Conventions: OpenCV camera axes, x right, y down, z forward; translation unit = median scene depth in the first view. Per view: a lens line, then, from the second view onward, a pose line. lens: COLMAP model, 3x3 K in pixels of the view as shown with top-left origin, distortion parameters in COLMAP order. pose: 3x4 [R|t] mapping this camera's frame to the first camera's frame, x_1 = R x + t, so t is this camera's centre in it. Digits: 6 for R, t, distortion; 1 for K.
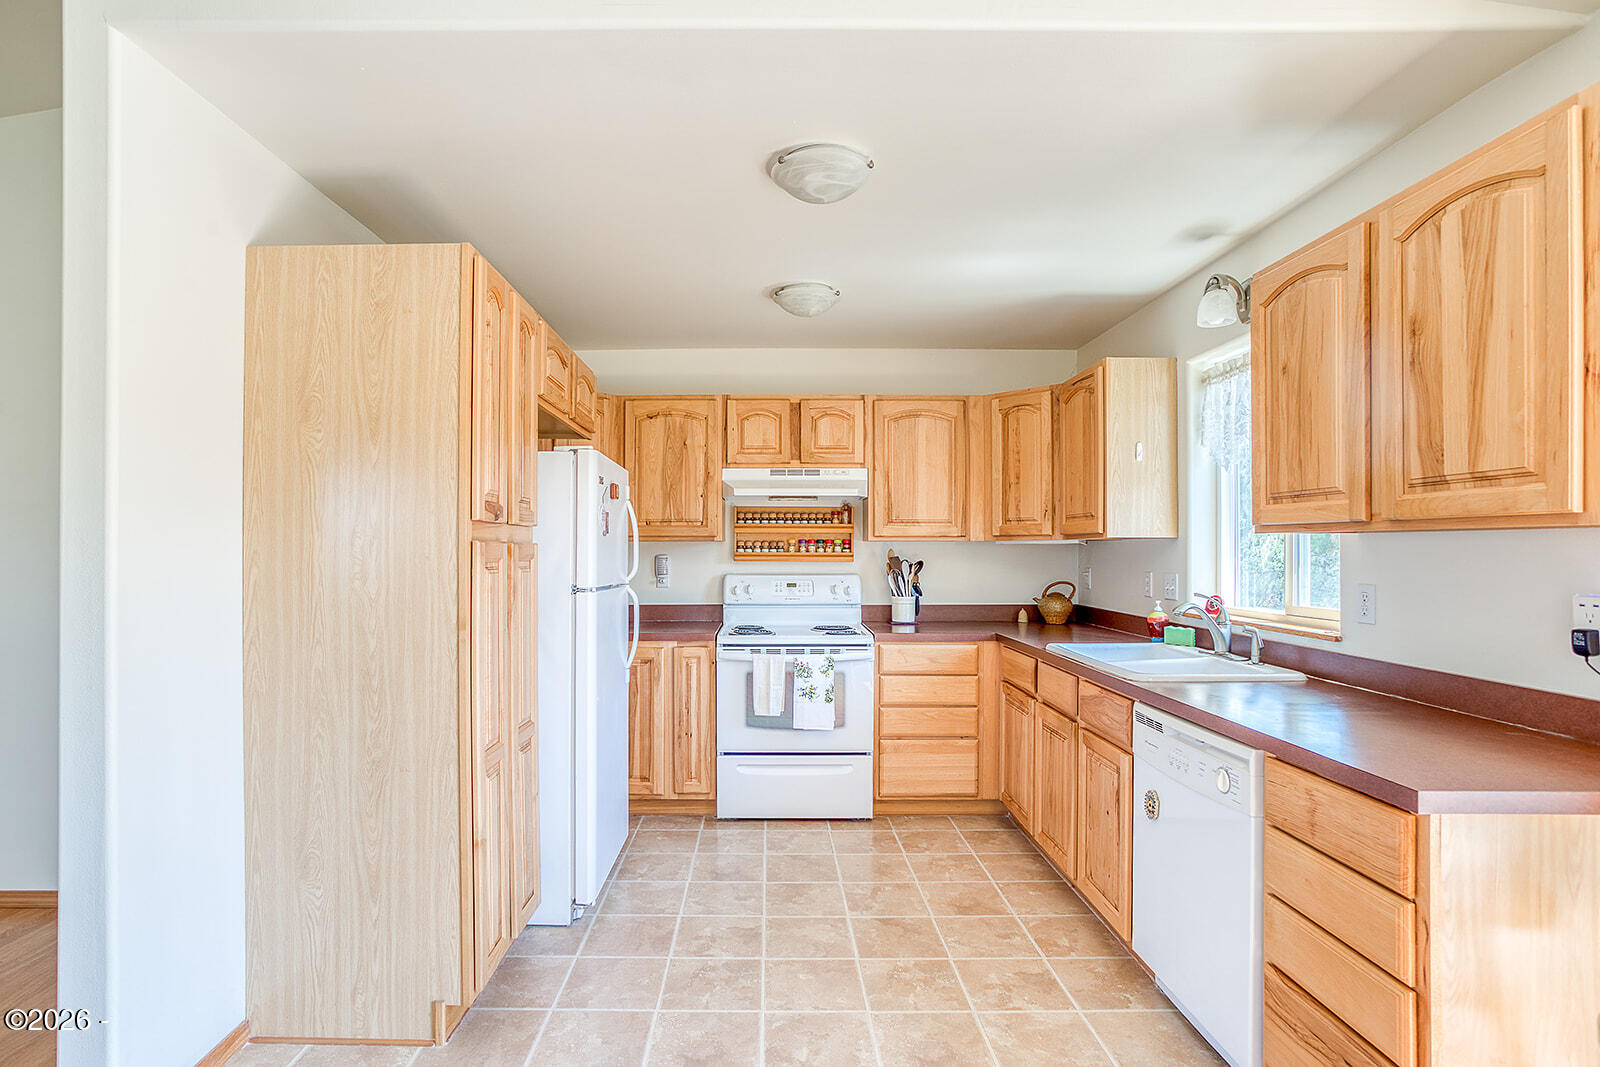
lens RADIAL K [[847.2, 0, 800.0], [0, 847.2, 533.5], [0, 0, 1]] dist [-0.067811, 0.038543]
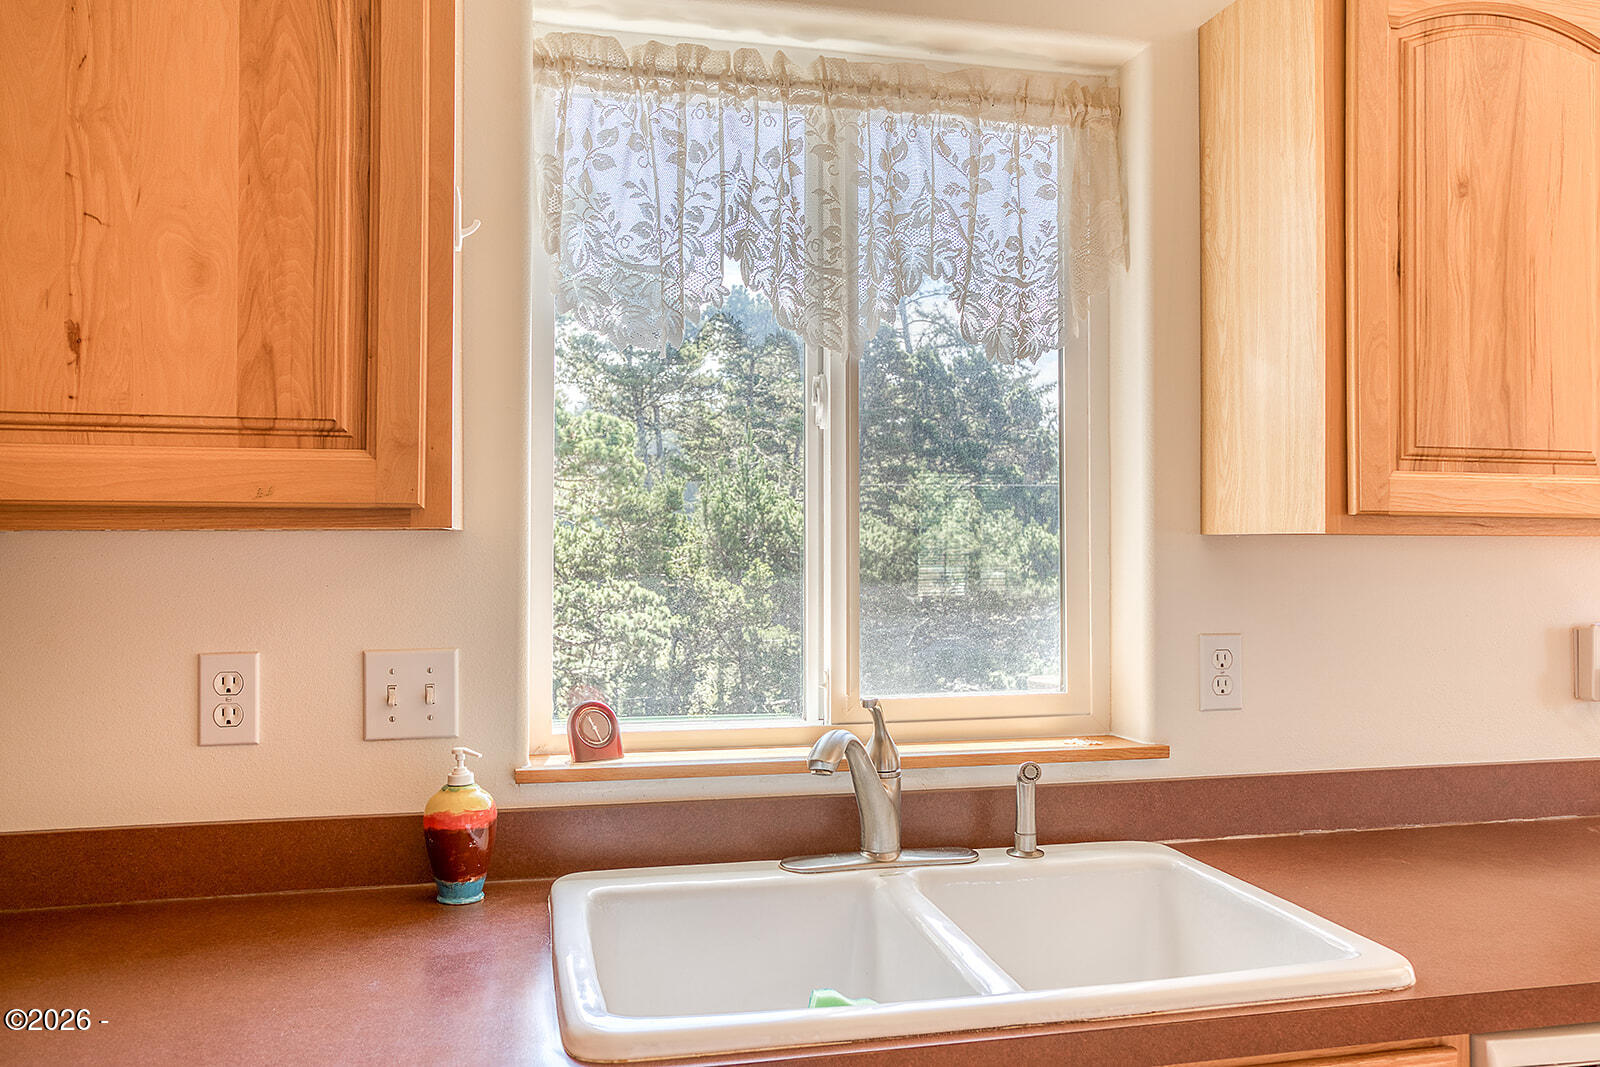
lens RADIAL K [[1236.1, 0, 800.0], [0, 1236.1, 533.5], [0, 0, 1]] dist [-0.001798, -0.000638]
pose [[-0.210880, 0.020426, 0.977299, -0.019951], [-0.017869, 0.999534, -0.024747, 0.023096], [-0.977349, -0.022681, -0.210416, 1.511288]]
